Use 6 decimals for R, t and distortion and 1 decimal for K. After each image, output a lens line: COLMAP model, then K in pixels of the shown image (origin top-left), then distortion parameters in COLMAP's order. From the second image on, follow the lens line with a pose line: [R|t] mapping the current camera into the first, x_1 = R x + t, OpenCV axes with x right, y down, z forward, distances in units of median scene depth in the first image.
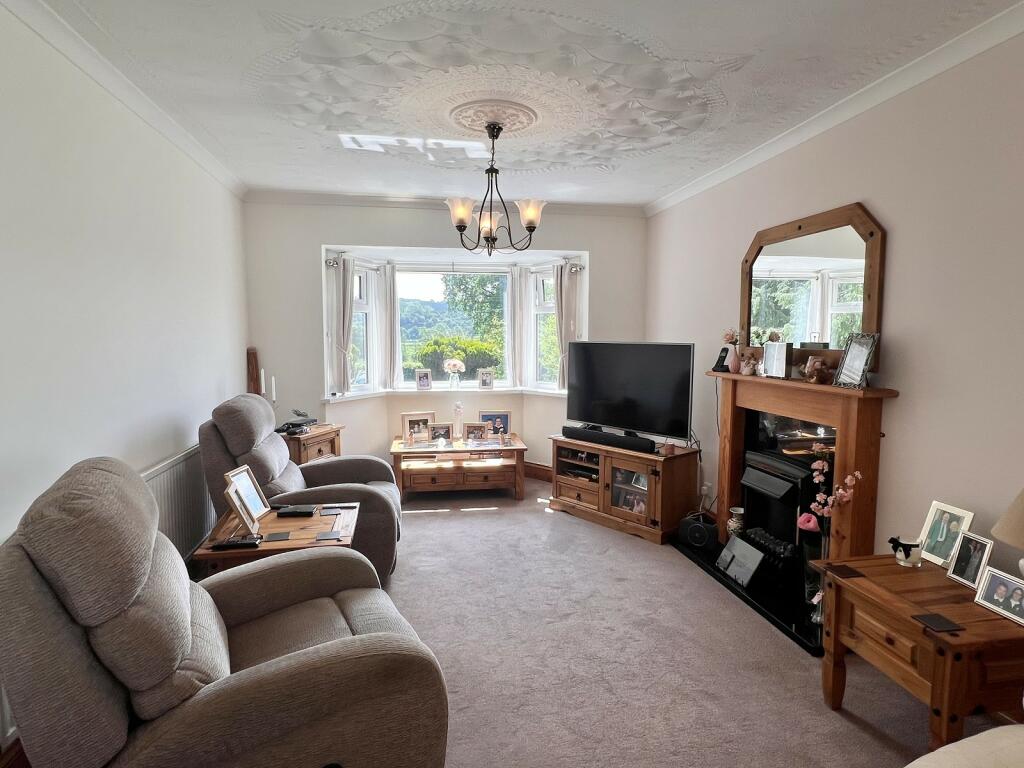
lens RADIAL K [[576.4, 0, 513.3], [0, 576.4, 380.3], [0, 0, 1]] dist [0.001529, -0.001573]
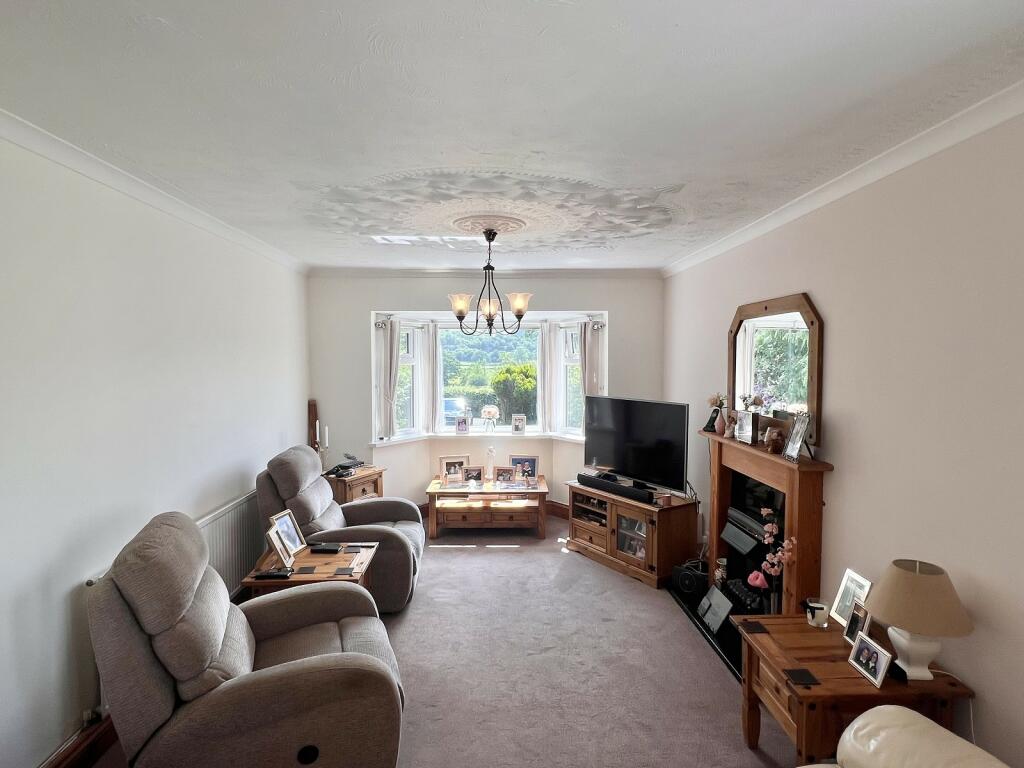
lens RADIAL K [[576.4, 0, 511.1], [0, 576.4, 384.7], [0, 0, 1]] dist [0.001529, -0.001573]
pose [[0.990009, 0.004477, -0.140935, 0.178975], [-0.009136, 0.999432, -0.032424, -0.082491], [0.140709, 0.033388, 0.989488, -0.169183]]
